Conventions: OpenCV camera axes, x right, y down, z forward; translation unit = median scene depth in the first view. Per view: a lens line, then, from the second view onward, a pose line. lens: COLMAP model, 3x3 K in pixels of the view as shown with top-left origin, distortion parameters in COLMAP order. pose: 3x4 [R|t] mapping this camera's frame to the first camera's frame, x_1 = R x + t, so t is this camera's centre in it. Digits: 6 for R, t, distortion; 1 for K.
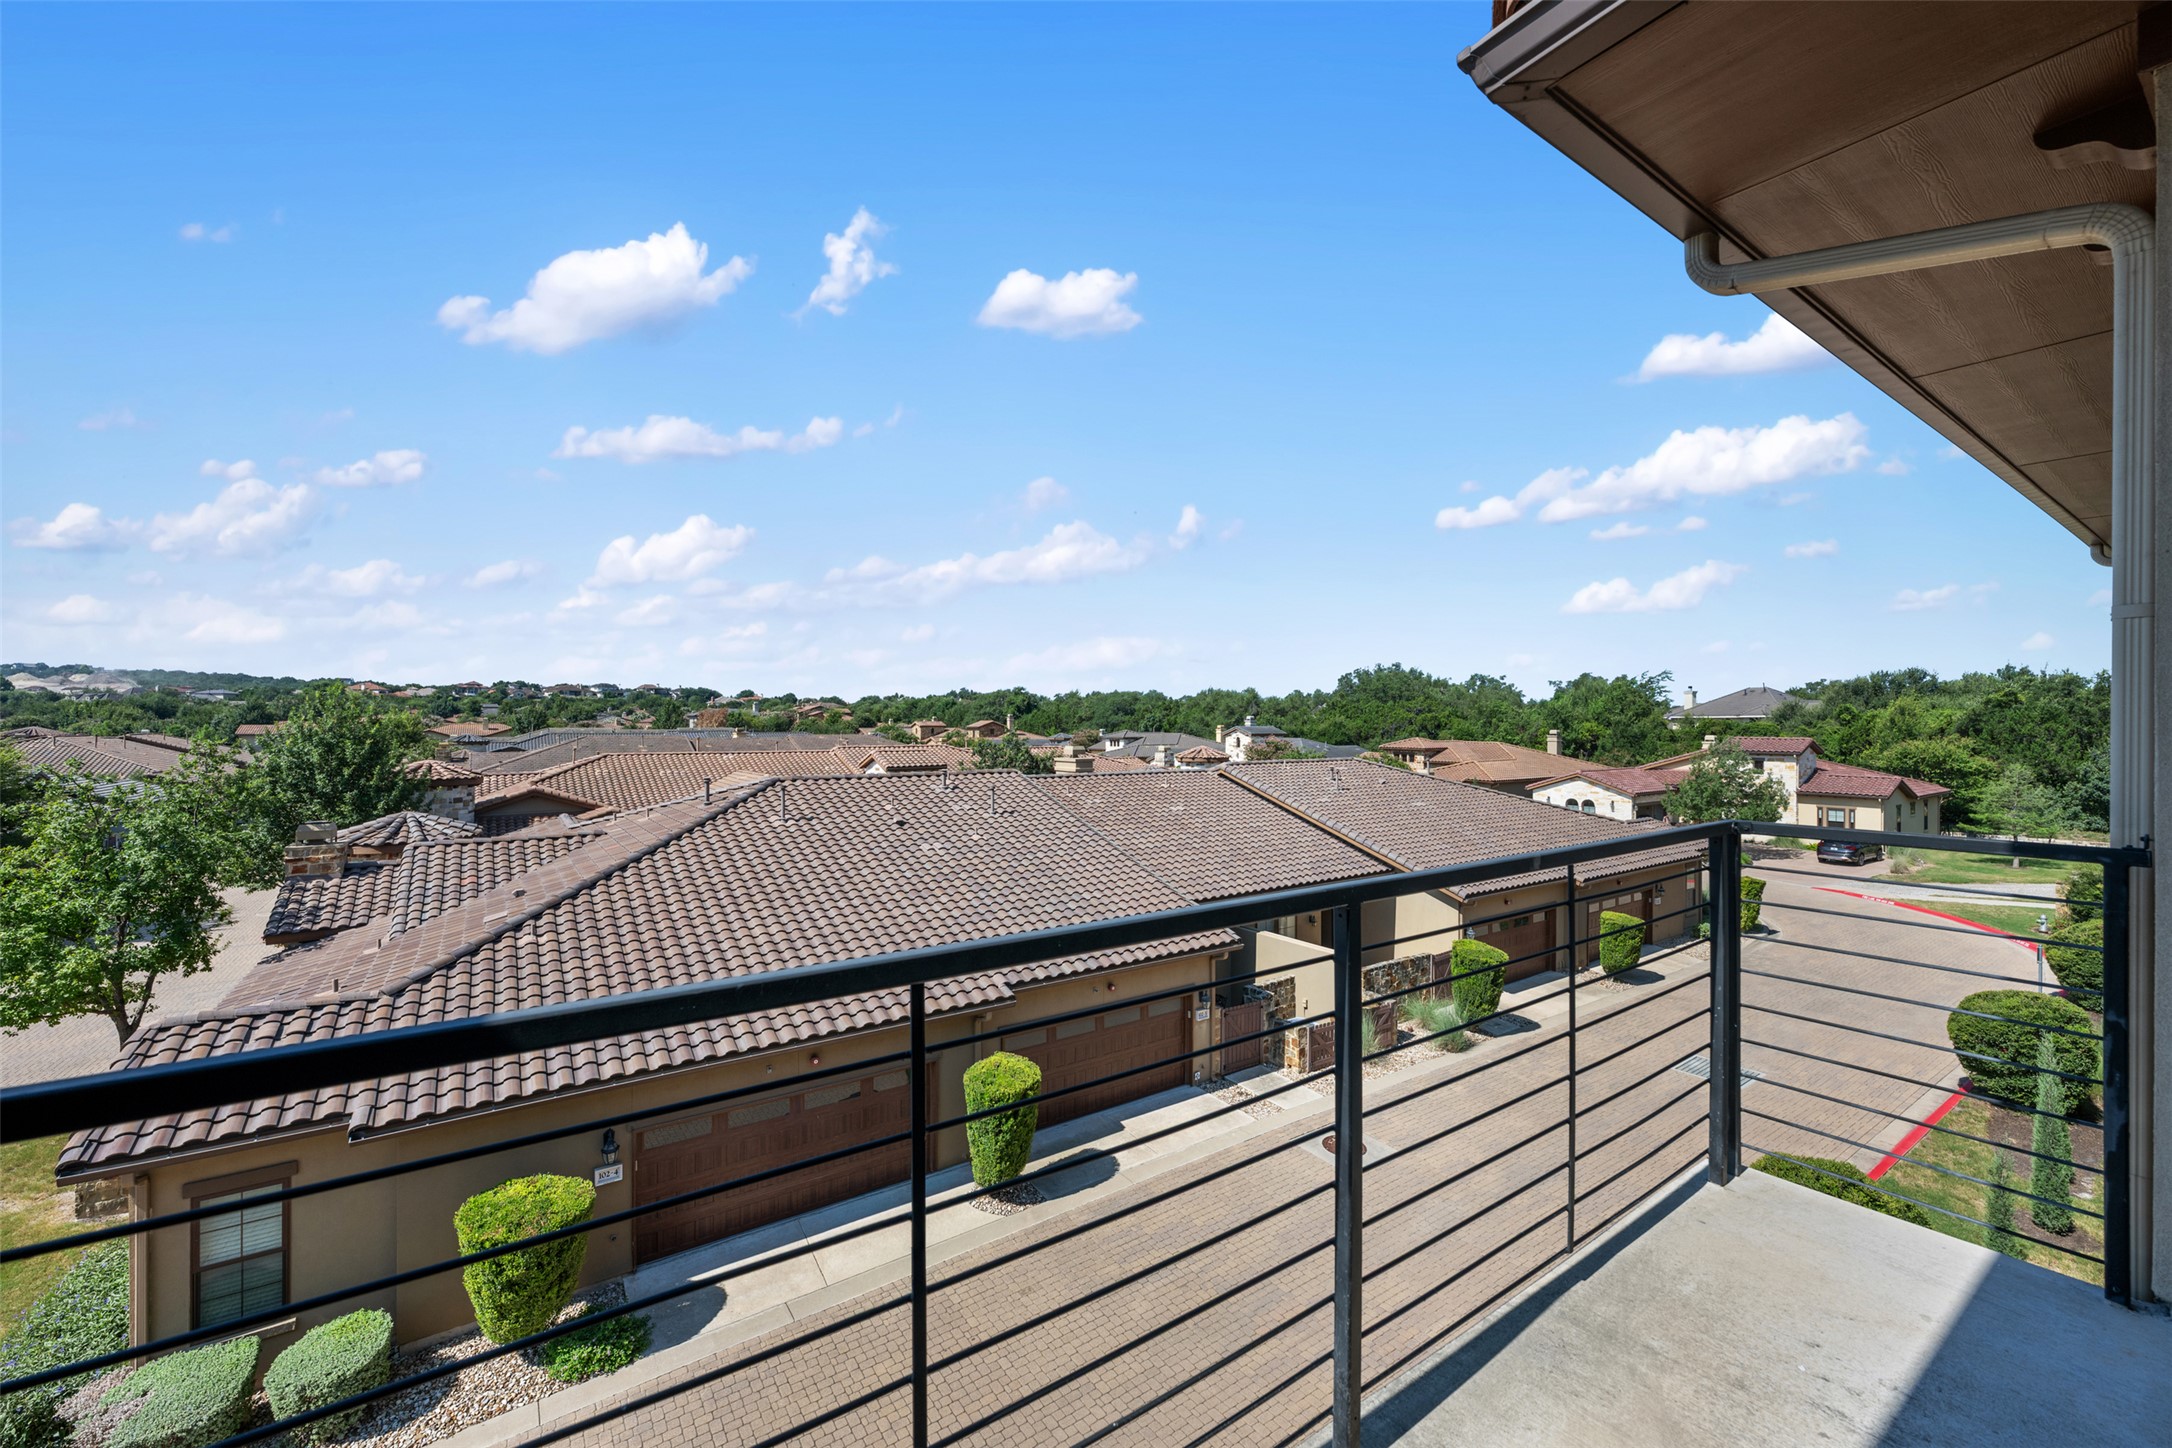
lens RADIAL K [[857.3, 0, 1082.8], [0, 857.3, 725.0], [0, 0, 1]] dist [-0.001922, 0.000029]
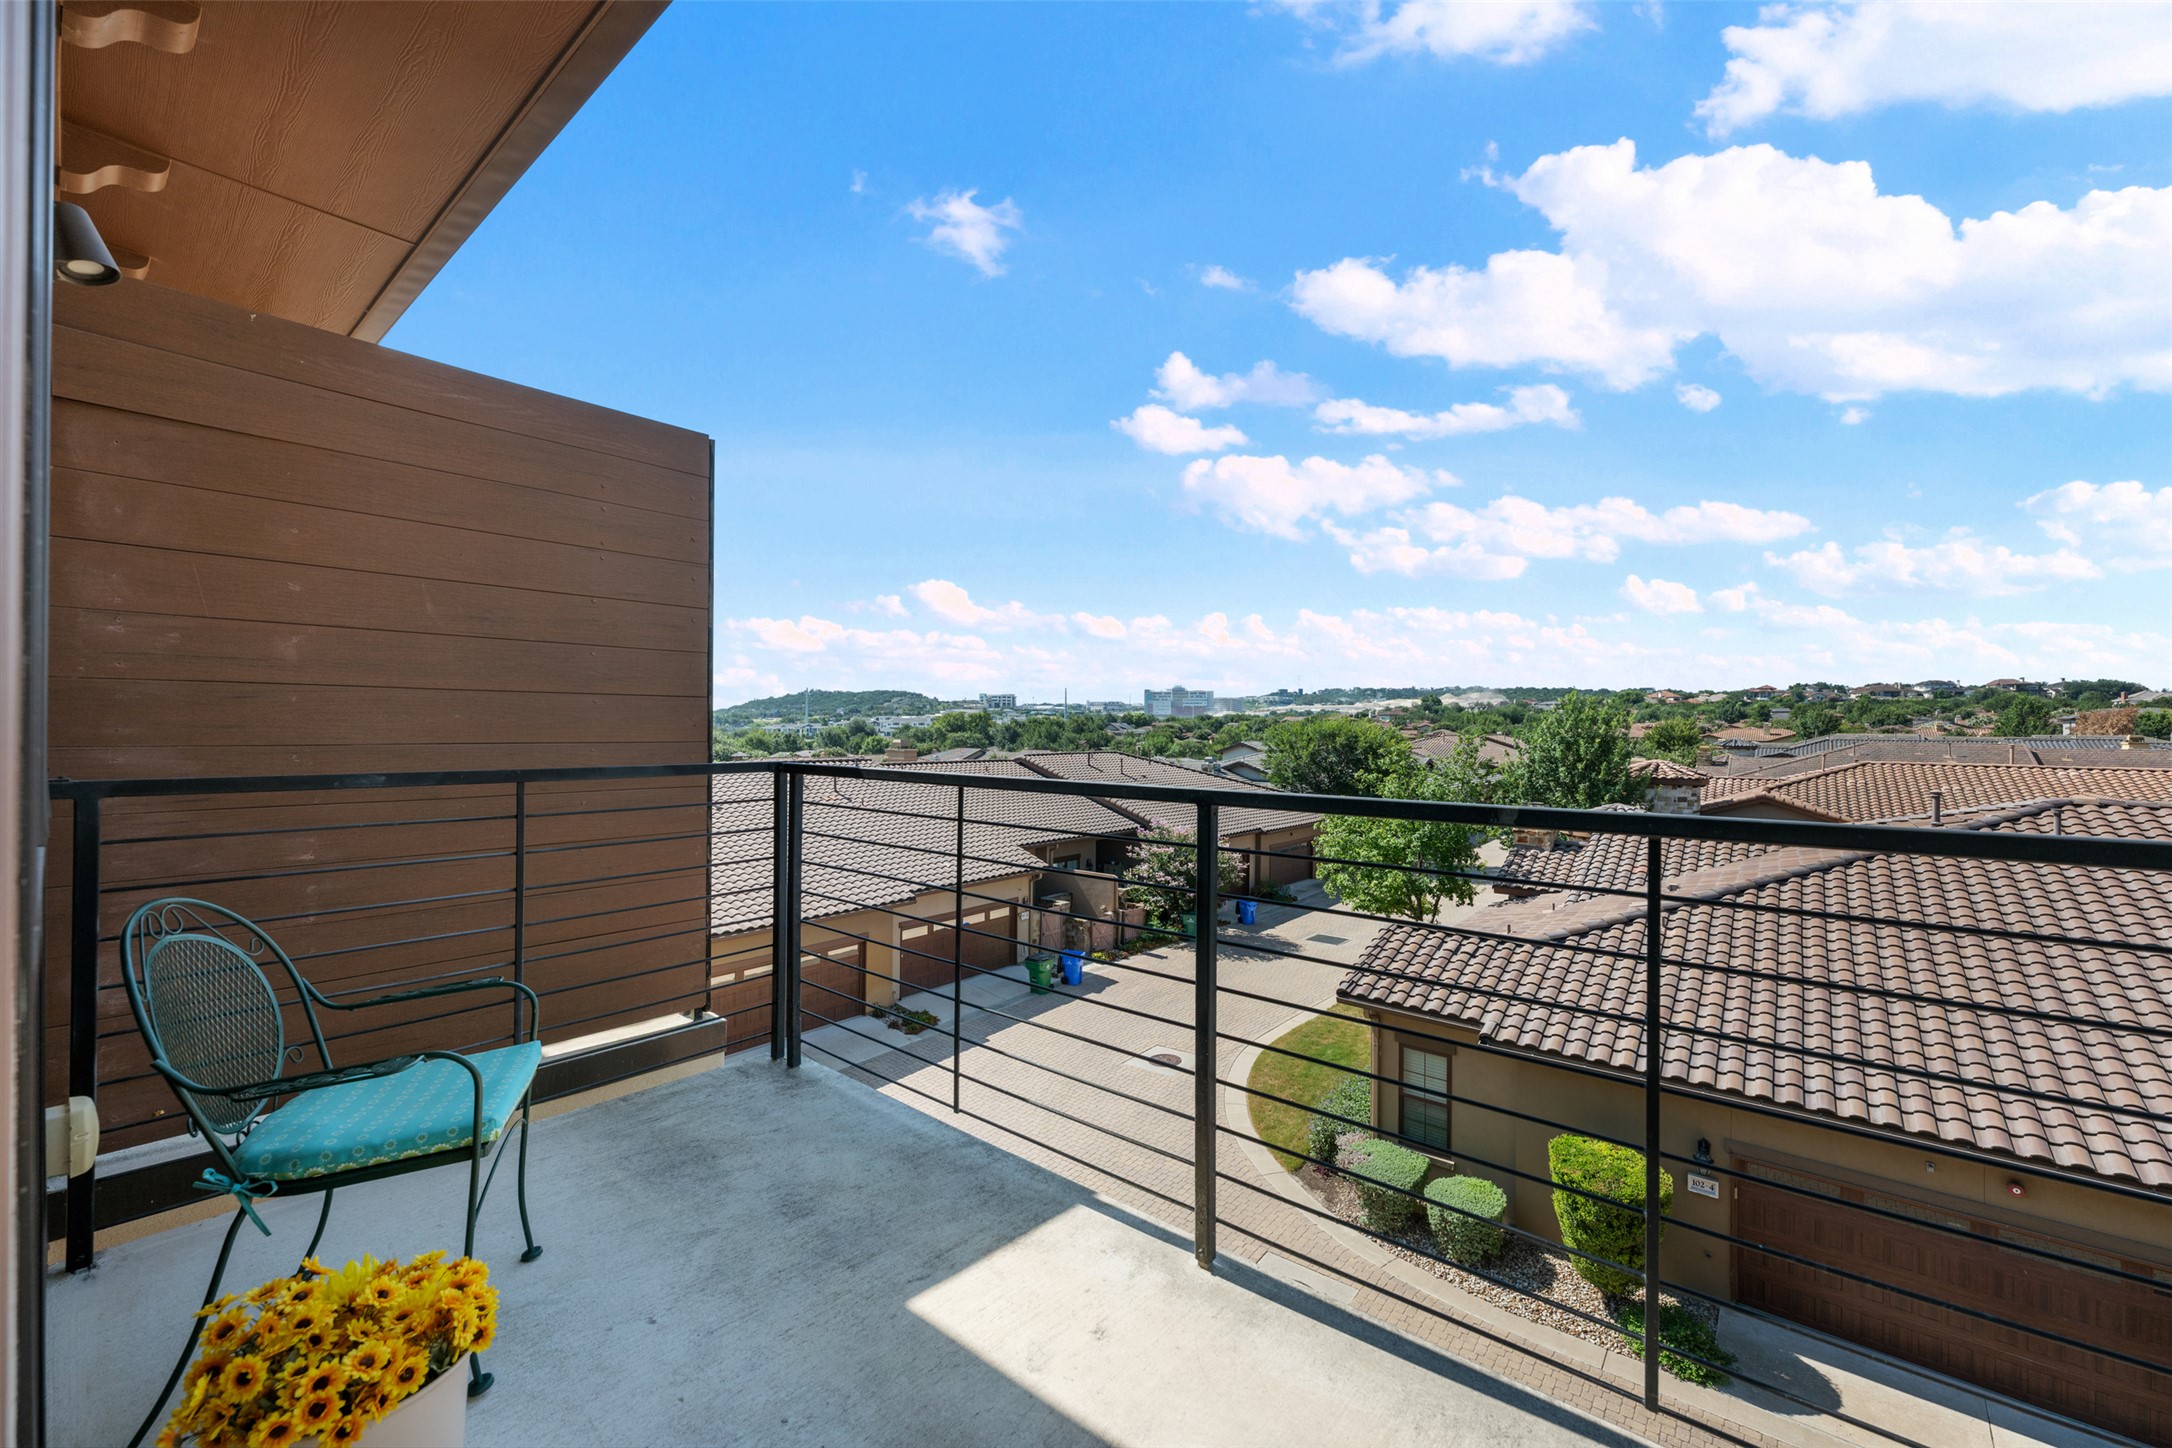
lens RADIAL K [[857.3, 0, 1082.8], [0, 857.3, 725.0], [0, 0, 1]] dist [-0.001922, 0.000029]
pose [[0.269566, -0.000688, -0.962982, 0.131155], [-0.005942, 0.999980, -0.002378, 0.008417], [0.962964, 0.006364, 0.269556, 0.043936]]
